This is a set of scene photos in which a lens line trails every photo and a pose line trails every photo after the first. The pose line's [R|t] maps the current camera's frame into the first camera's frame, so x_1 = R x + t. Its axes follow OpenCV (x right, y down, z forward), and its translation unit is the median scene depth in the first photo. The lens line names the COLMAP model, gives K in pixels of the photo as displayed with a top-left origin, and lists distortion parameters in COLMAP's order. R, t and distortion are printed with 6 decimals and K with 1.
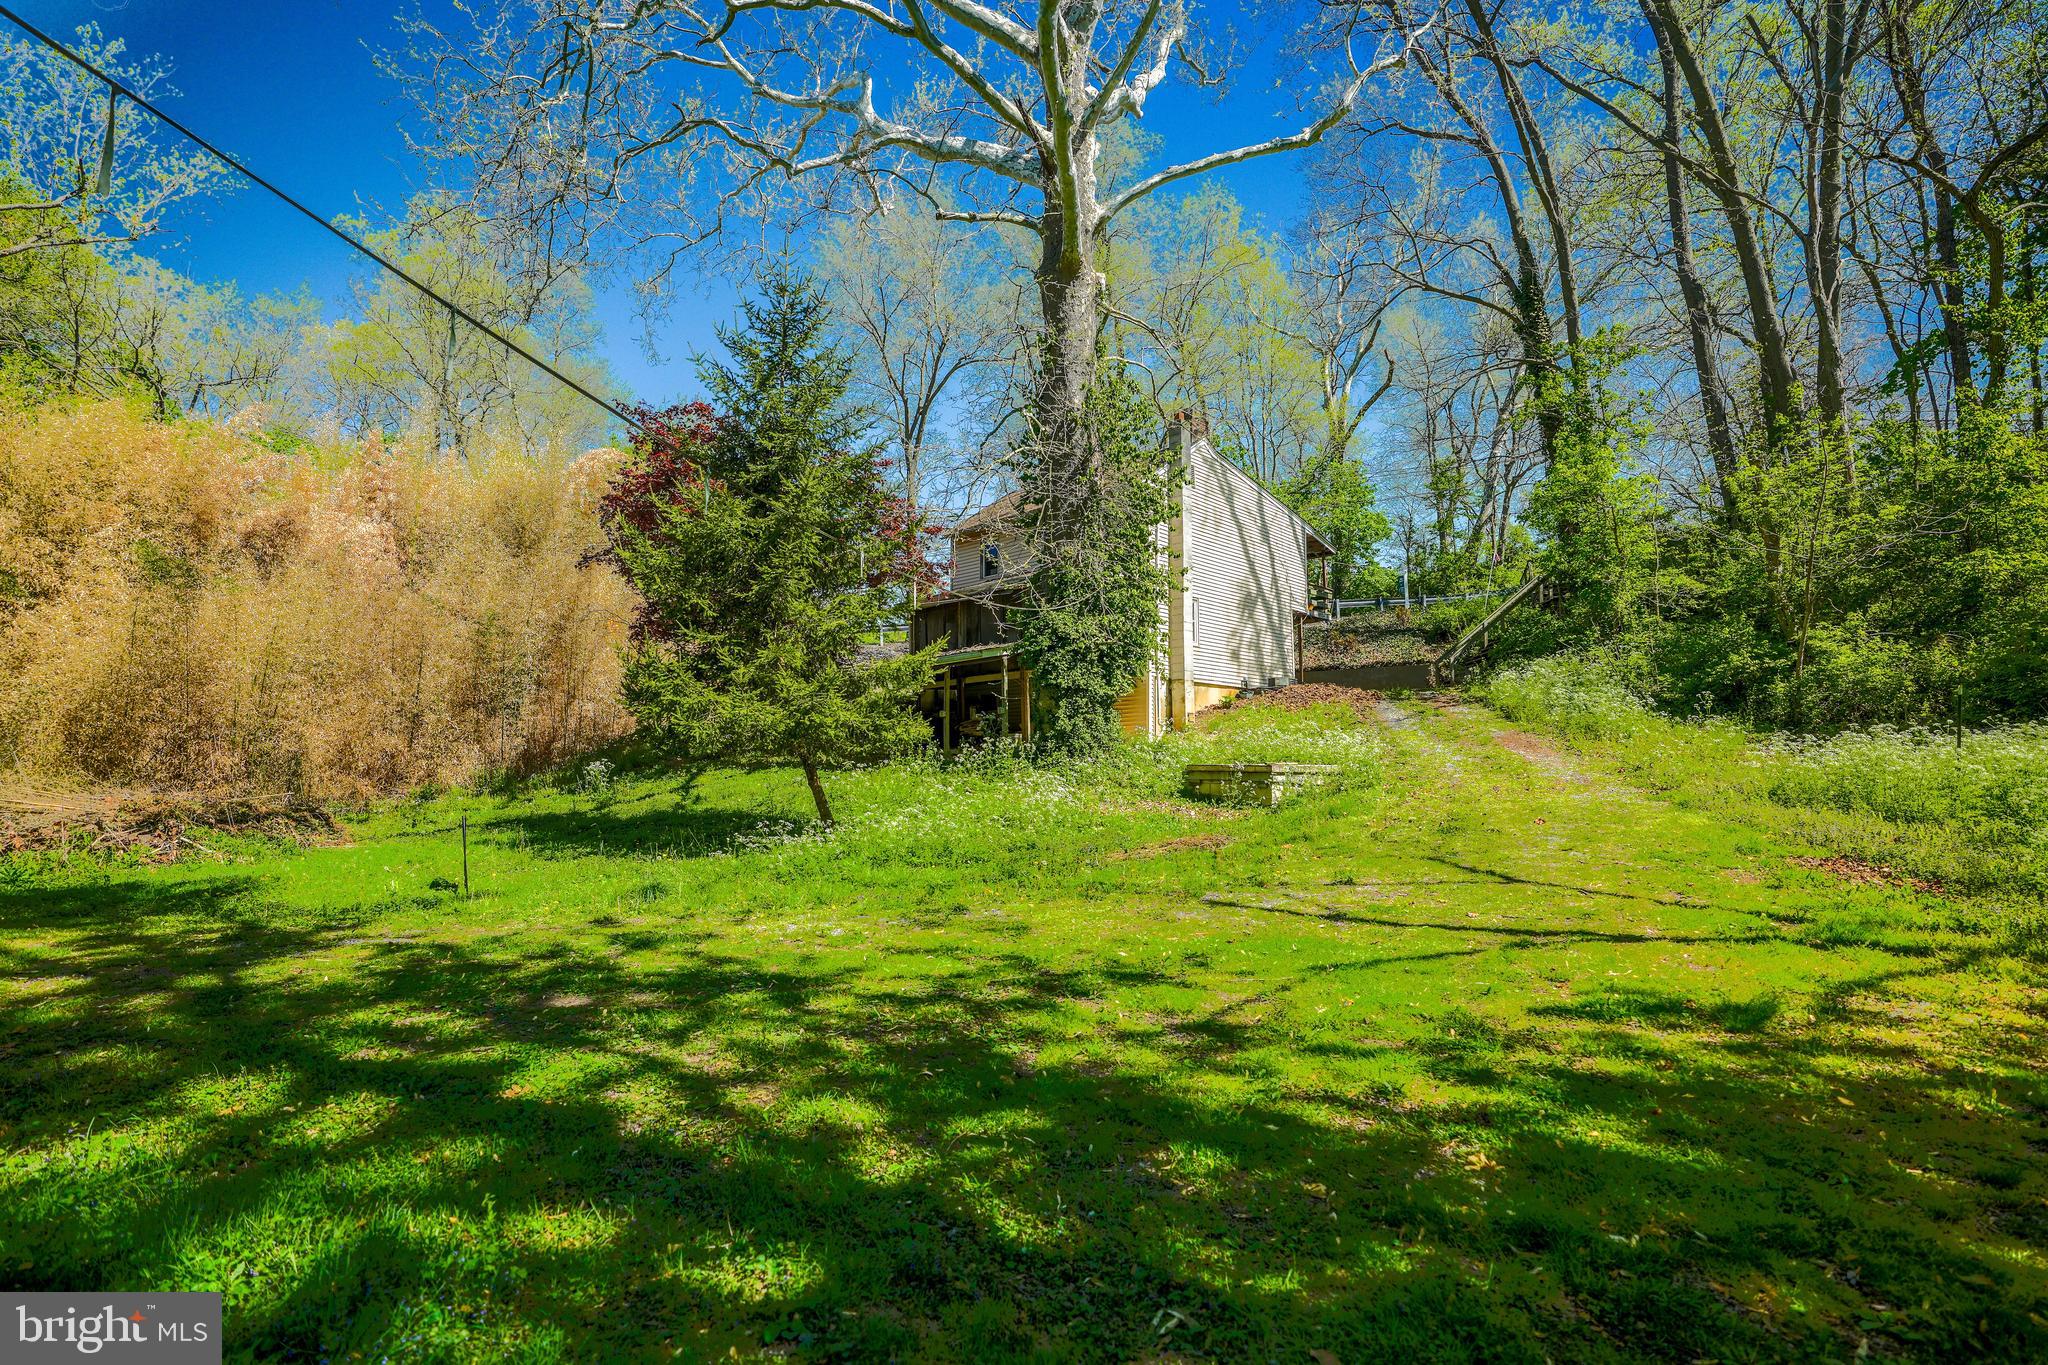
lens RADIAL K [[949.0, 0, 1039.3], [0, 949.0, 685.8], [0, 0, 1]] dist [-0.055178, 0.018862]
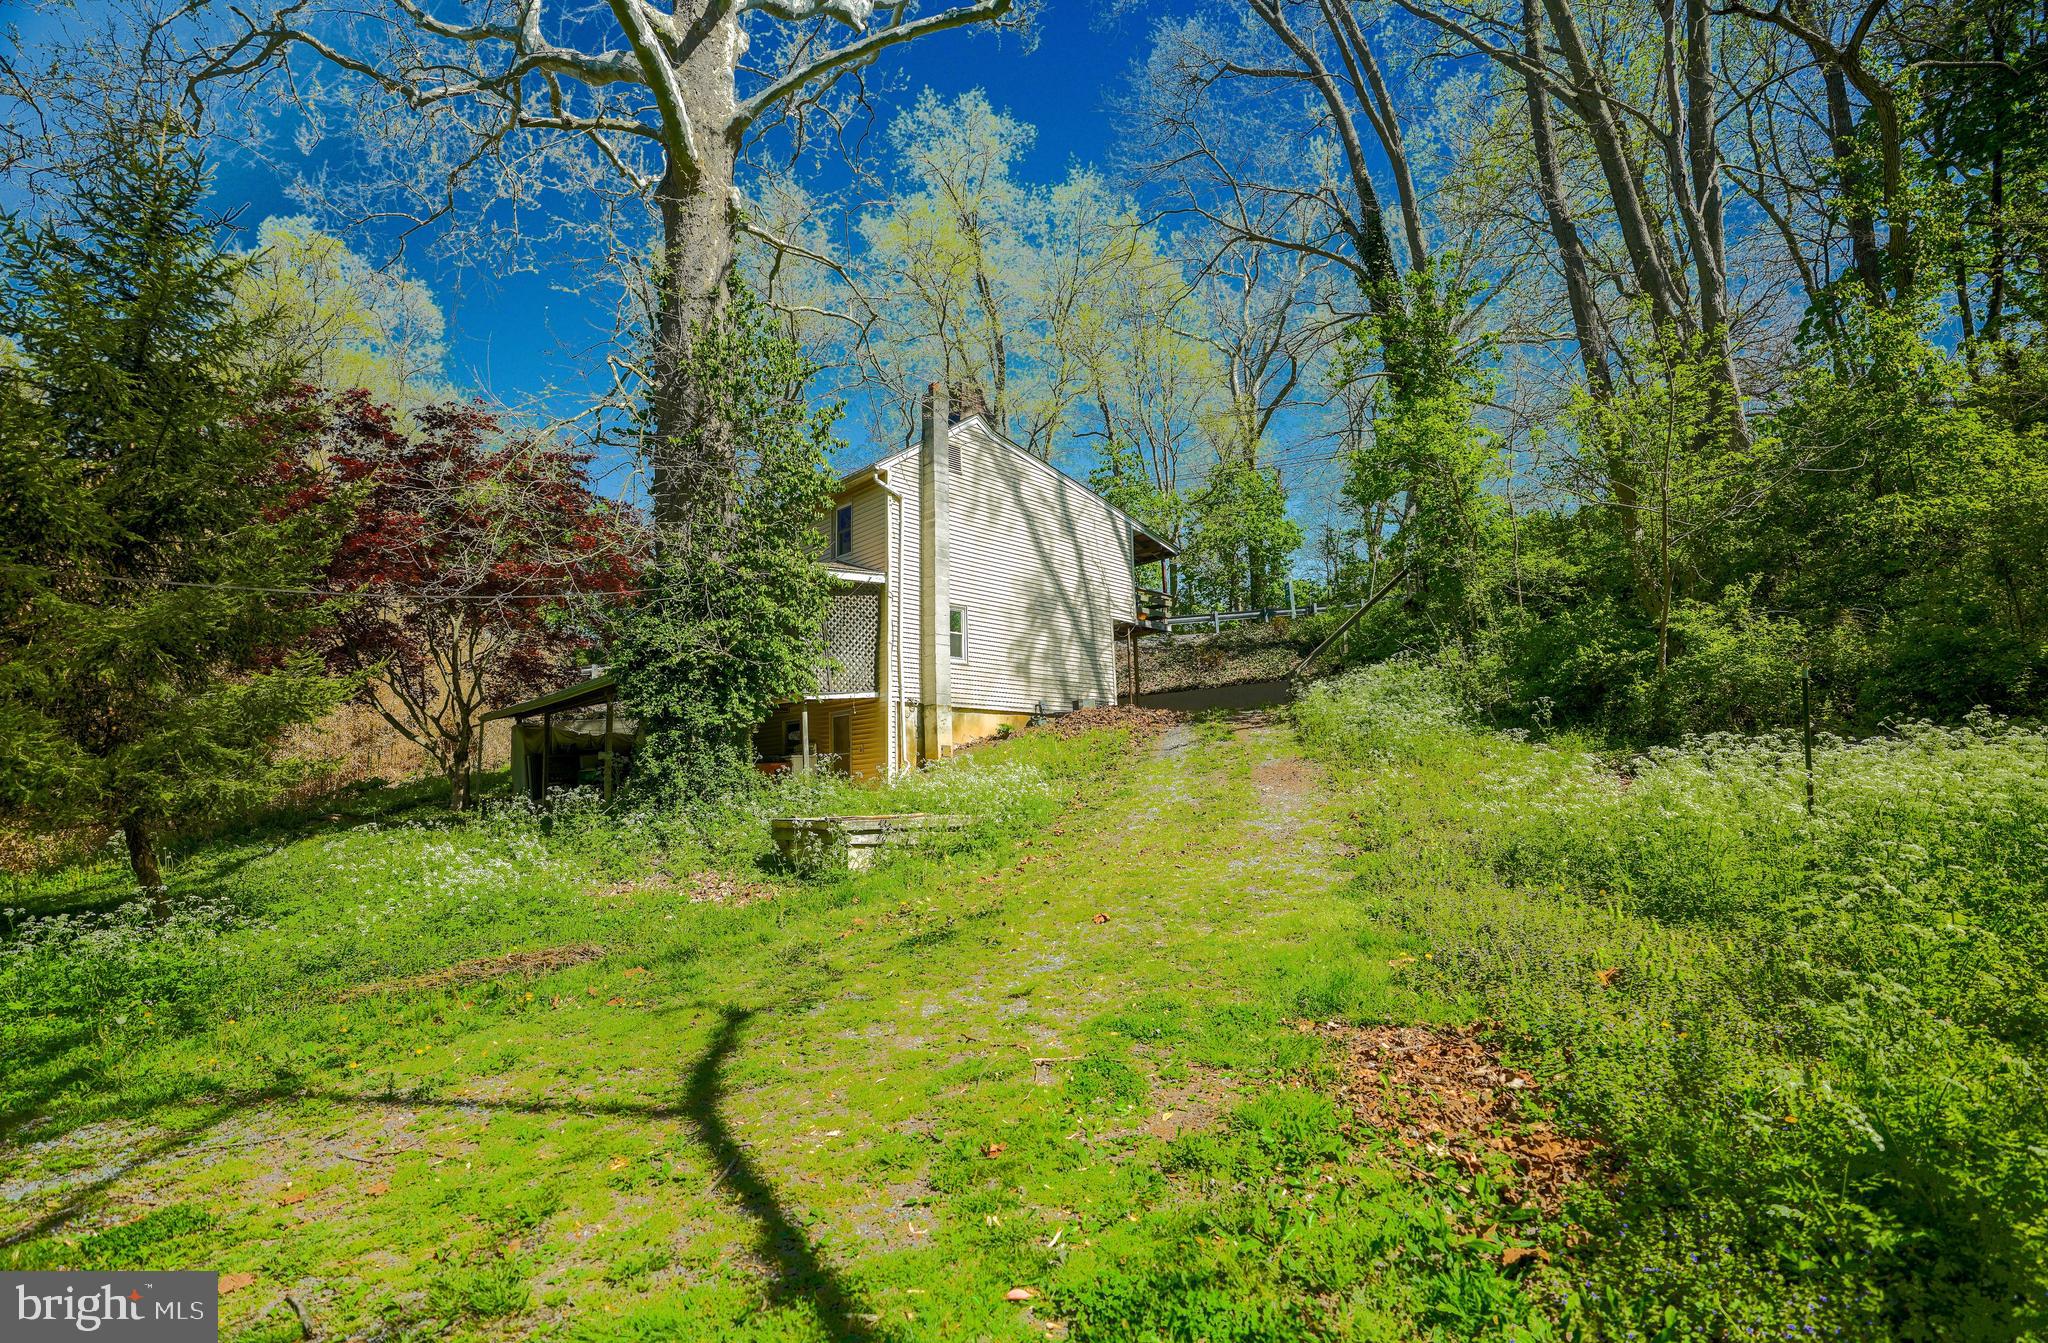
lens RADIAL K [[957.8, 0, 1021.9], [0, 957.8, 663.8], [0, 0, 1]] dist [-0.038576, 0.002984]
pose [[0.999569, -0.029026, 0.004479, 0.236049], [0.029227, 0.998097, -0.054296, 0.006635], [-0.002894, 0.054403, 0.998515, 0.190331]]
